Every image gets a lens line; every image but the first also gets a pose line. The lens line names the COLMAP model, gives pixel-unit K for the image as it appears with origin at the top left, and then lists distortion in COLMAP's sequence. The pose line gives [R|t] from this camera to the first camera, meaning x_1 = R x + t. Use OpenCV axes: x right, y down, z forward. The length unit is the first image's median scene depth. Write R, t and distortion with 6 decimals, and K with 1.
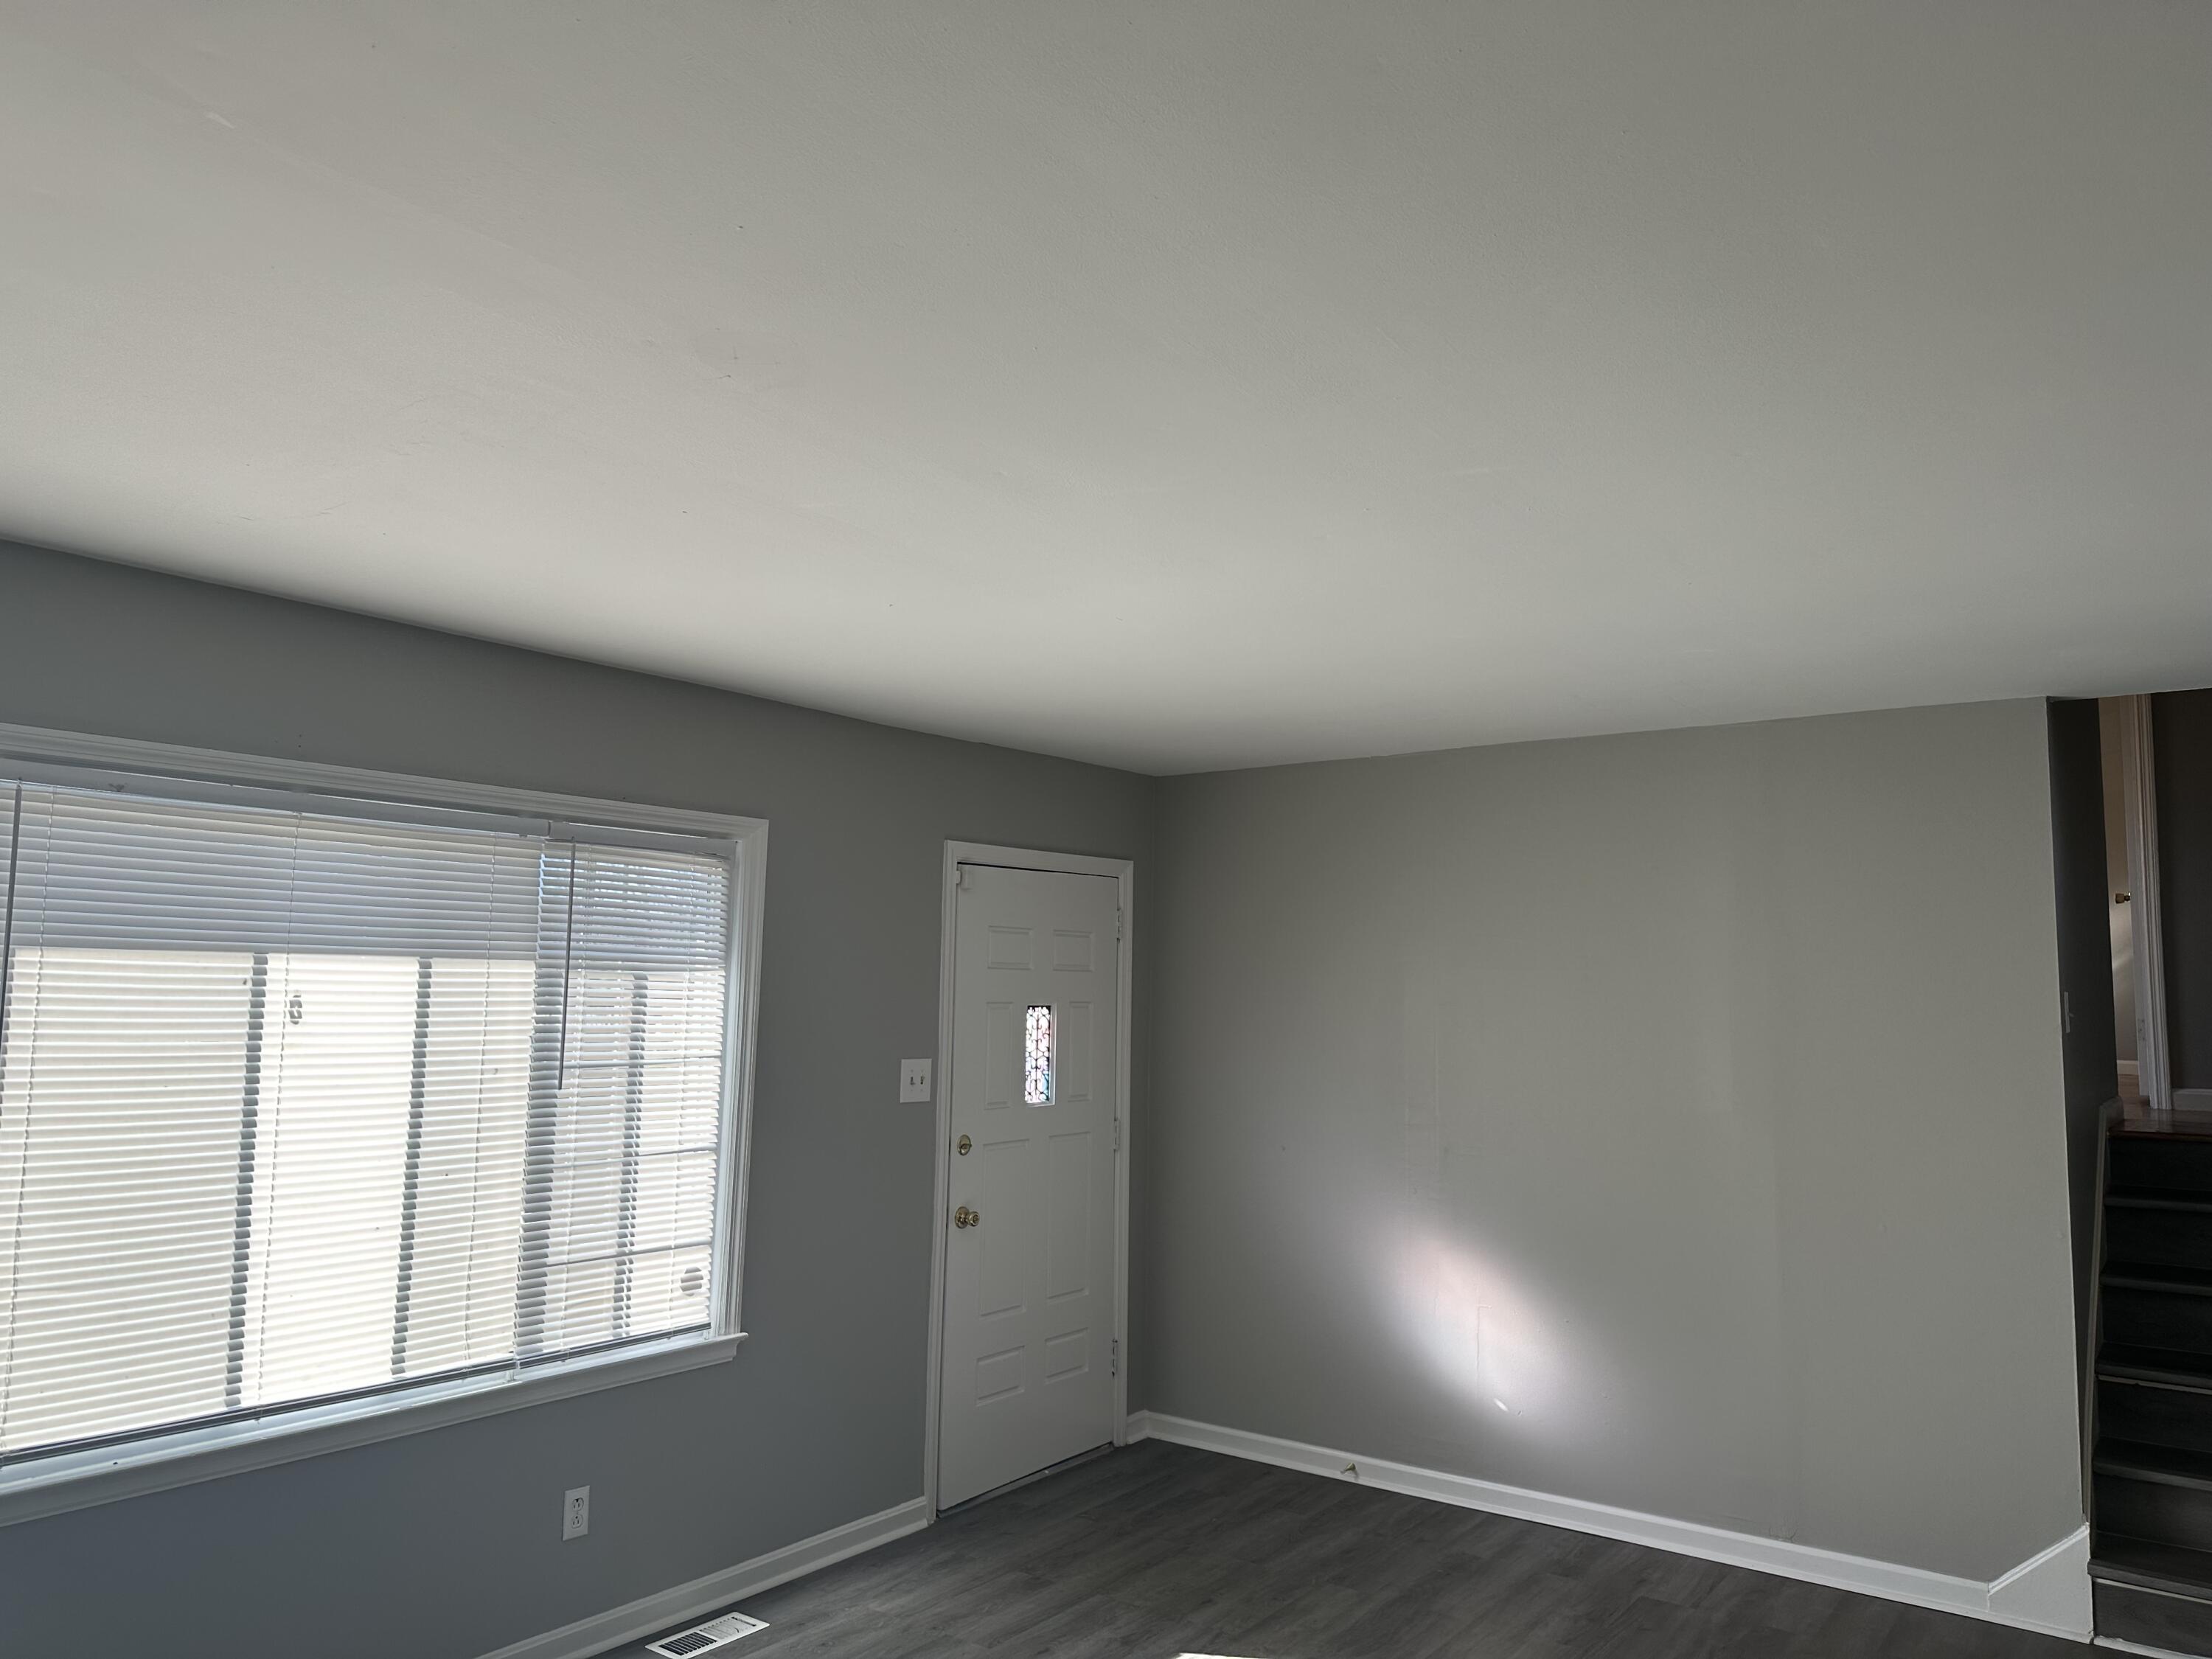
lens RADIAL K [[1535.9, 0, 1183.4], [0, 1535.9, 829.2], [0, 0, 1]] dist [0.049930, -0.081690]
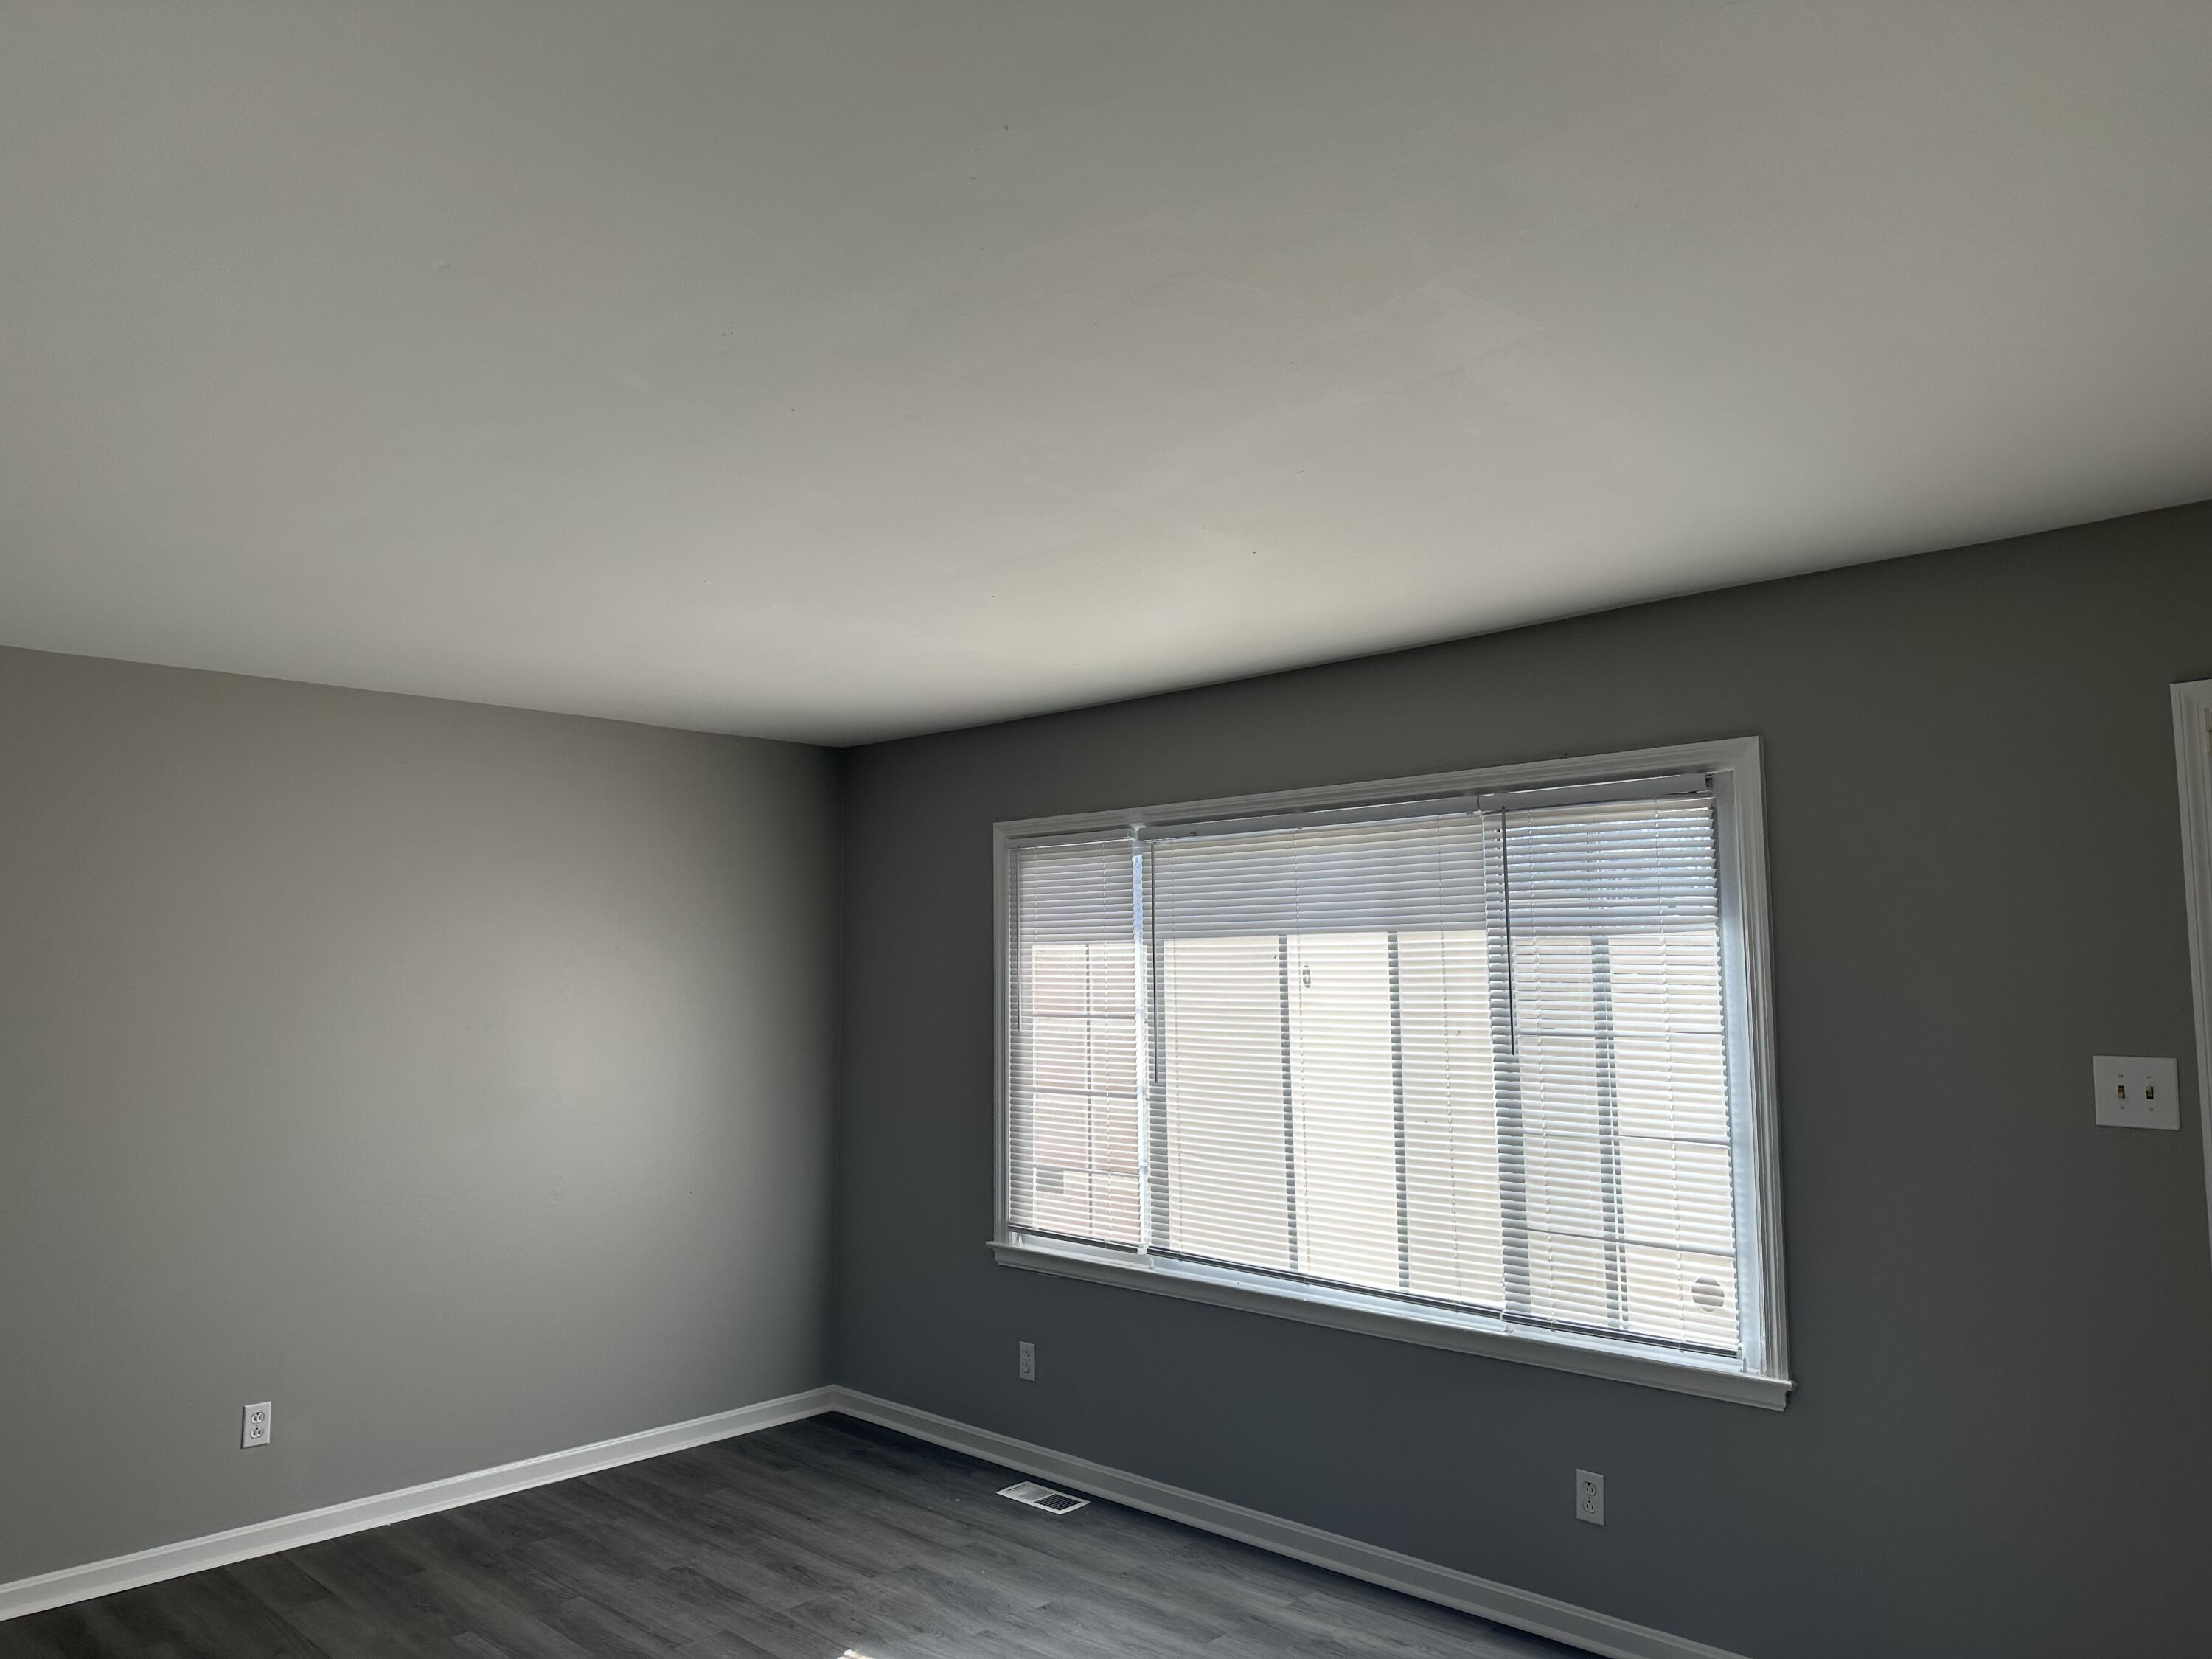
lens RADIAL K [[1535.9, 0, 1183.4], [0, 1535.9, 829.2], [0, 0, 1]] dist [0.049930, -0.081690]
pose [[-0.142956, -0.095087, -0.985151, 0.631942], [0.117652, 0.986684, -0.112307, 0.109110], [0.982711, -0.131960, -0.129865, 0.927874]]
